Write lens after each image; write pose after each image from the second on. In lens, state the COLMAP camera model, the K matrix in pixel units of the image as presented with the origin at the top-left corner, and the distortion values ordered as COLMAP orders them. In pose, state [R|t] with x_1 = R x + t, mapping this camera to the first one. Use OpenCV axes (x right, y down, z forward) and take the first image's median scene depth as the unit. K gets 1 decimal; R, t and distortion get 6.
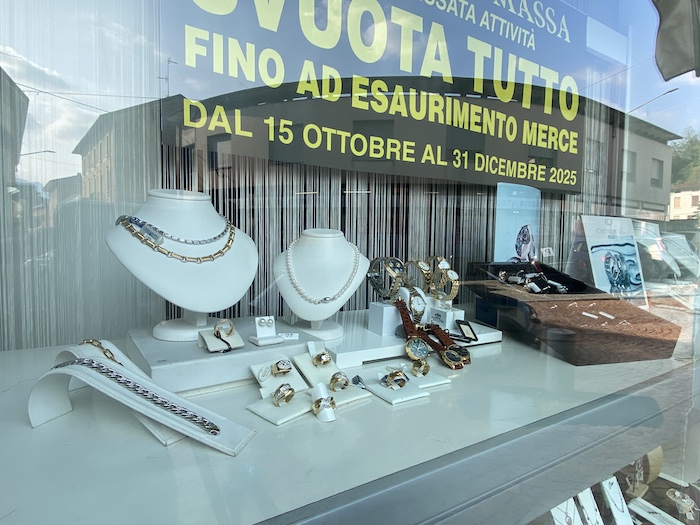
lens RADIAL K [[411.1, 0, 342.3], [0, 411.1, 259.9], [0, 0, 1]] dist [0.061623, -0.050866]
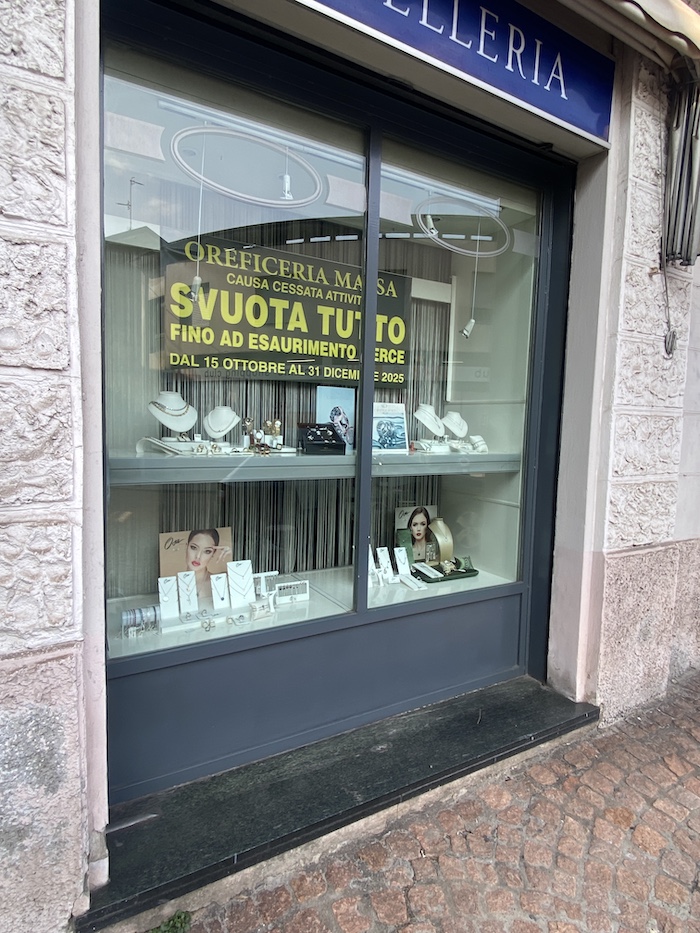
lens RADIAL K [[548.0, 0, 348.7], [0, 548.0, 468.0], [0, 0, 1]] dist [0.061623, -0.050866]
pose [[0.999689, 0.015662, -0.019382, 0.548446], [-0.014992, 0.999301, 0.034248, 0.122174], [0.019905, -0.033947, 0.999225, -1.660322]]
